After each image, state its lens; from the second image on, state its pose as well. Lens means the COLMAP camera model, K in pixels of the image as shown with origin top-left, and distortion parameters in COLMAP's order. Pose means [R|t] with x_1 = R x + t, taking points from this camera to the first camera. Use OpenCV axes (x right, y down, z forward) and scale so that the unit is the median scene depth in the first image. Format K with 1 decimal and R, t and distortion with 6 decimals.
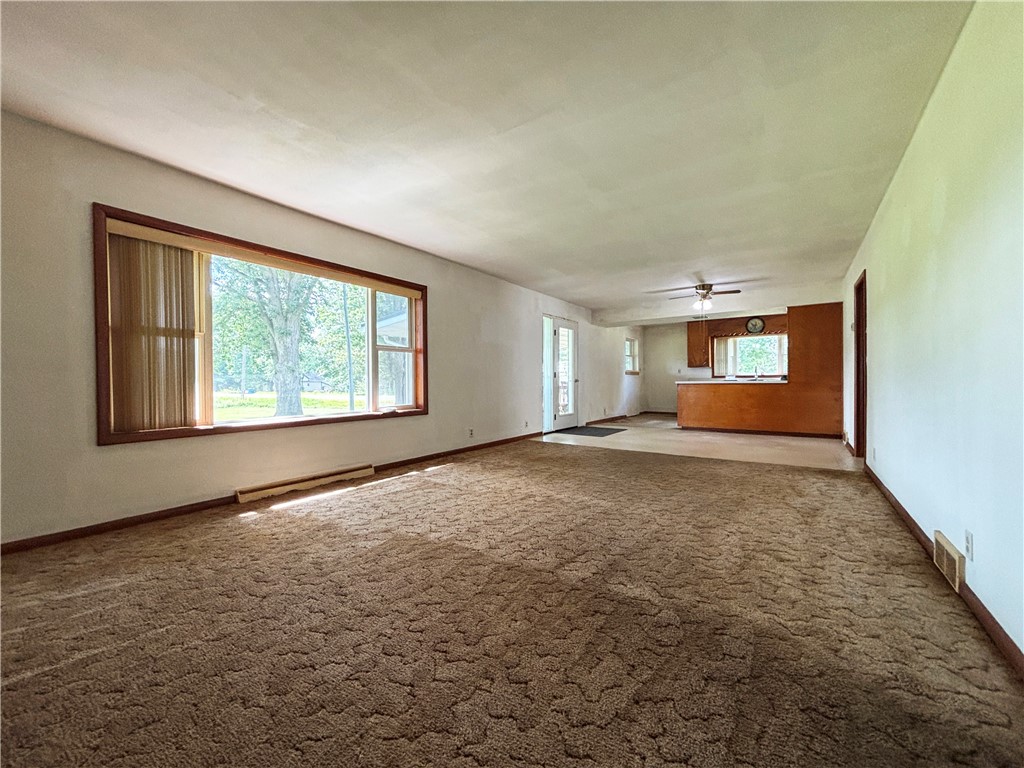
lens RADIAL K [[411.8, 0, 522.5], [0, 411.8, 384.4], [0, 0, 1]] dist [0.003774, -0.000517]
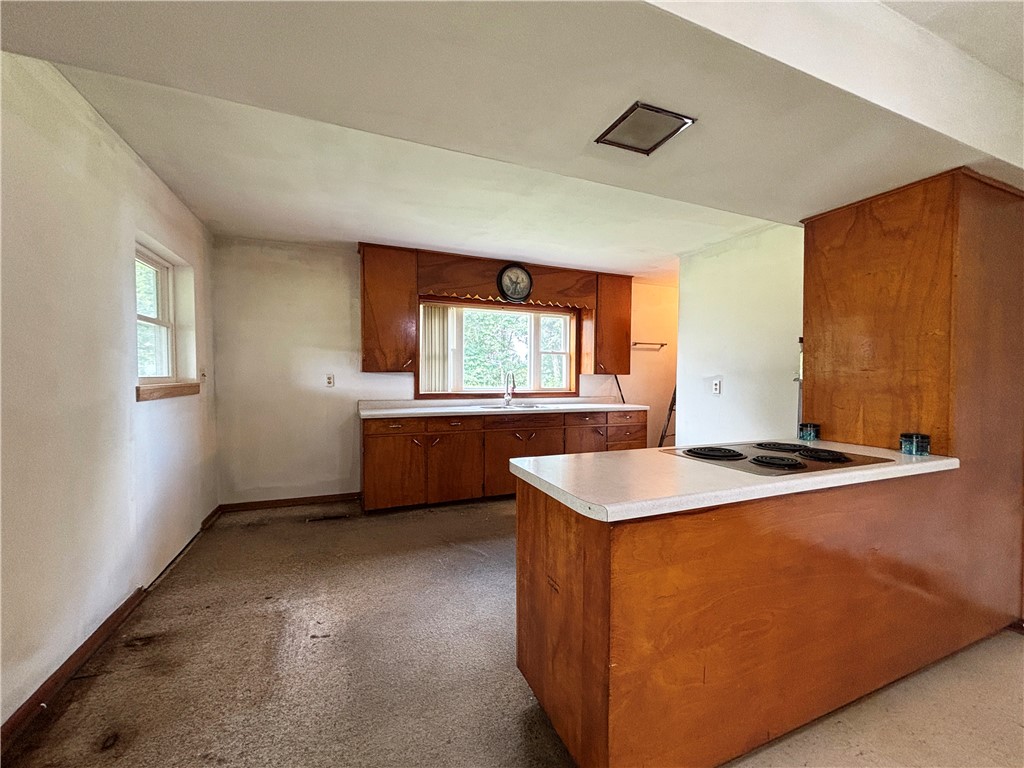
lens RADIAL K [[411.8, 0, 510.1], [0, 411.8, 388.5], [0, 0, 1]] dist [0.003774, -0.000517]
pose [[0.563934, -0.009886, 0.825761, 0.190291], [-0.010005, 0.999773, 0.018802, -0.037605], [-0.825759, -0.018865, 0.563707, 0.747250]]
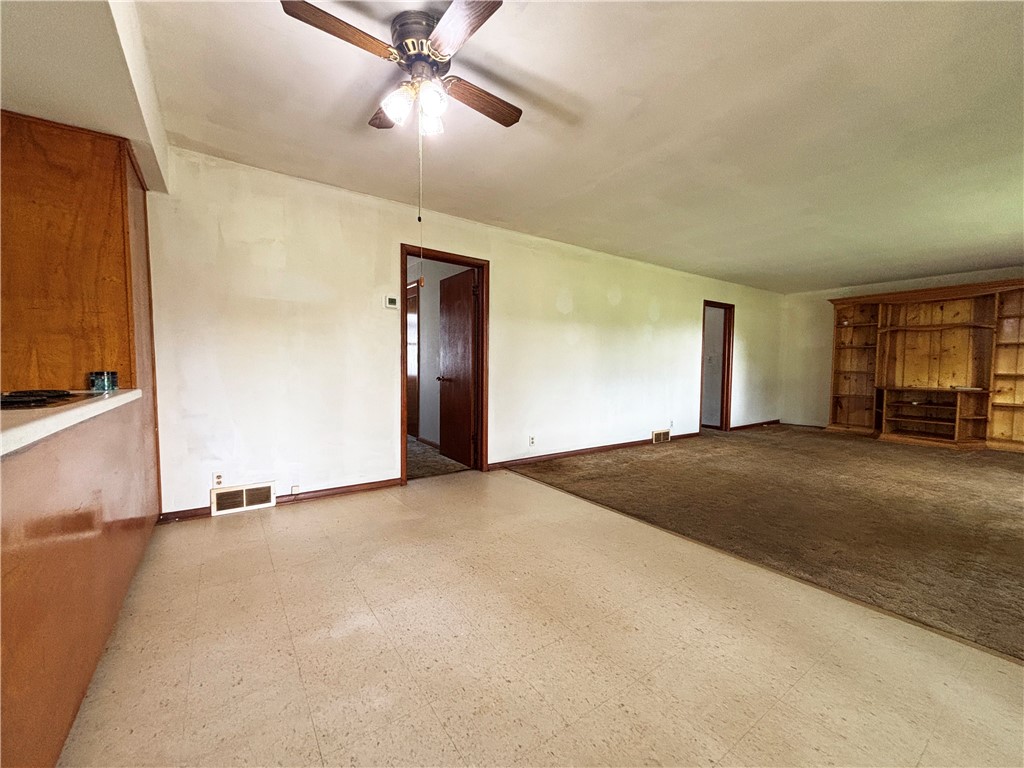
lens RADIAL K [[411.8, 0, 515.3], [0, 411.8, 382.9], [0, 0, 1]] dist [0.003774, -0.000517]
pose [[-0.929837, -0.011411, 0.367794, 0.188442], [0.004453, 0.999097, 0.042253, -0.020195], [-0.367944, 0.040926, -0.928947, 0.804643]]
